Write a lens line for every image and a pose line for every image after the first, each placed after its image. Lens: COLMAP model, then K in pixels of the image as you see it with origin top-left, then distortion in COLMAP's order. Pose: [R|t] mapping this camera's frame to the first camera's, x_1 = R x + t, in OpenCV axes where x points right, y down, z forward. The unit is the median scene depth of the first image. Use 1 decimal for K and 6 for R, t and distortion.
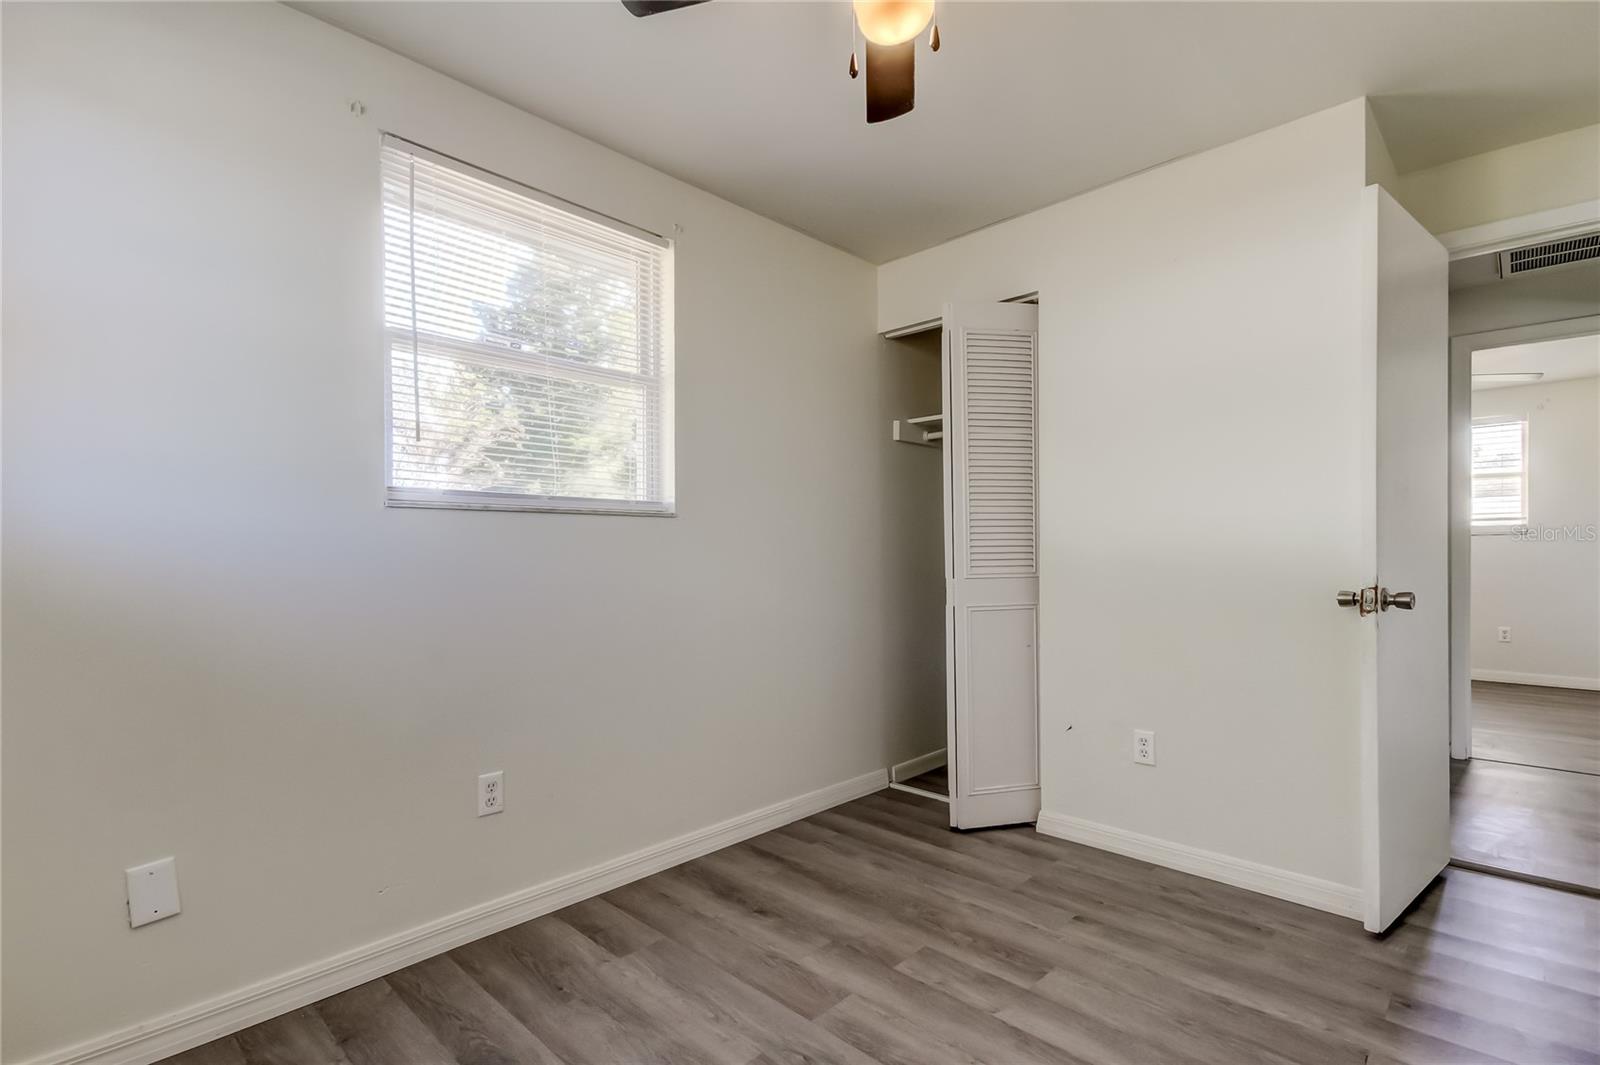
lens RADIAL K [[745.7, 0, 784.8], [0, 745.7, 553.3], [0, 0, 1]] dist [0.026057, -0.008859]
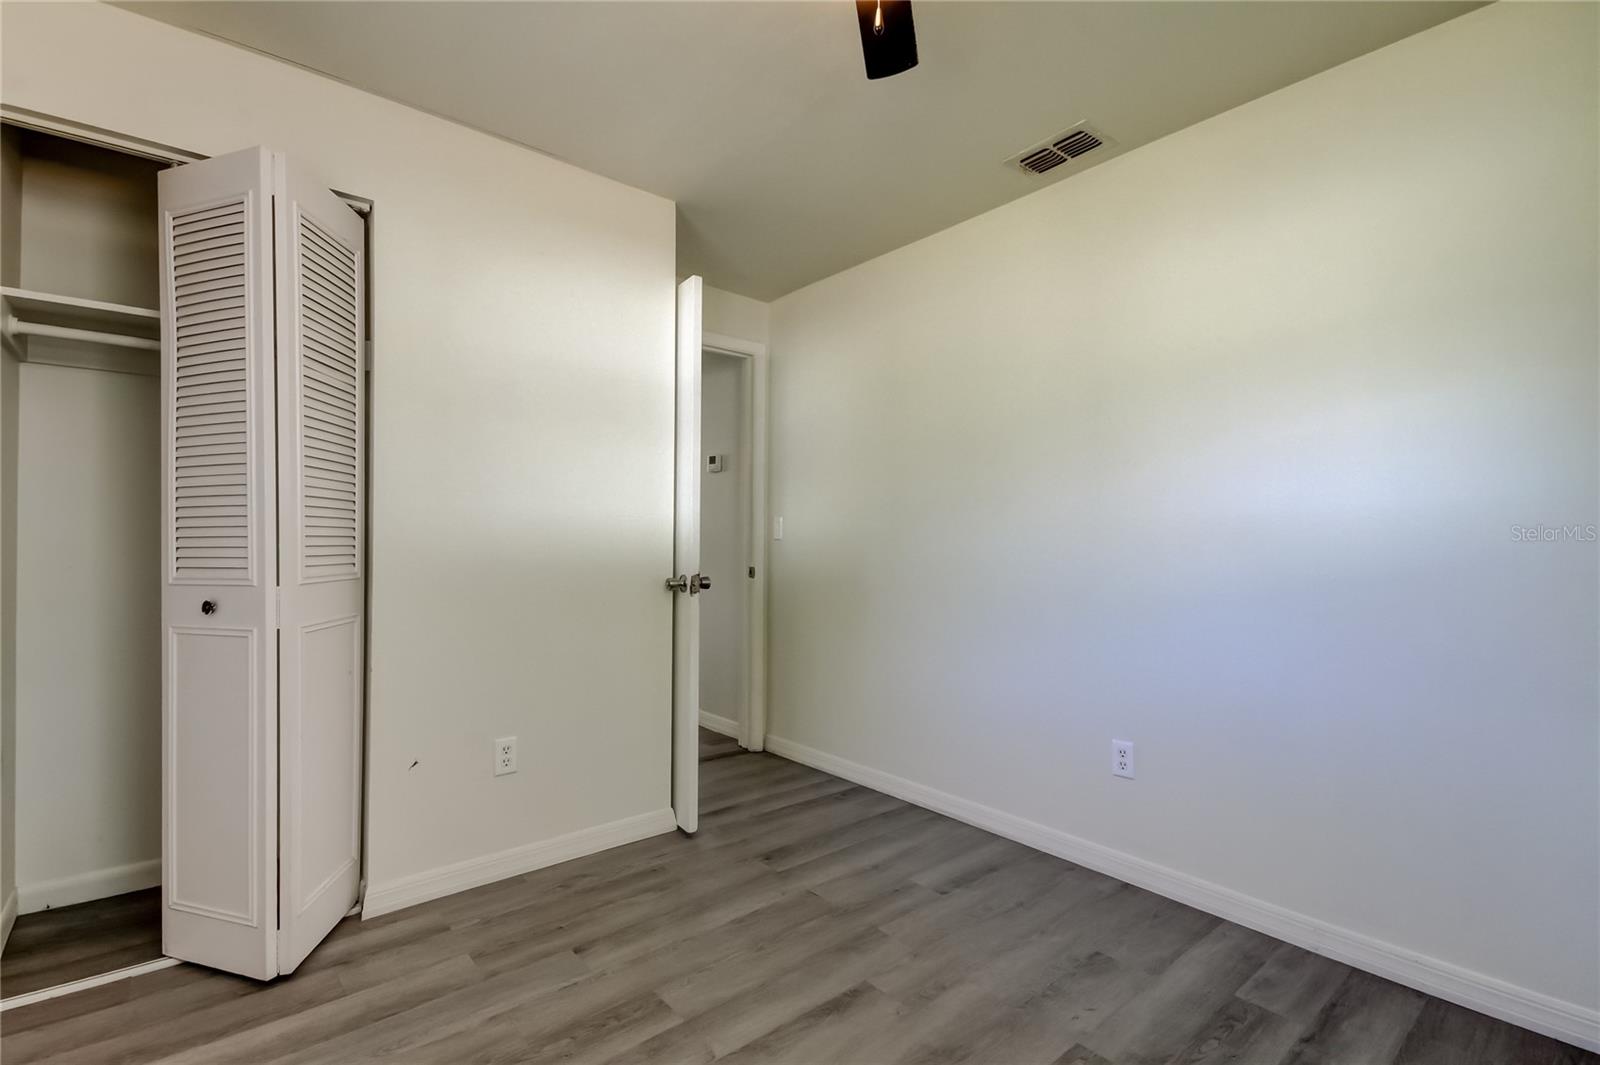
lens RADIAL K [[745.7, 0, 814.6], [0, 745.7, 535.3], [0, 0, 1]] dist [0.026057, -0.008859]
pose [[0.074125, 0.015532, 0.997128, -0.492009], [-0.007050, 0.999862, -0.015051, -0.005243], [-0.997224, -0.005915, 0.074224, 0.634420]]
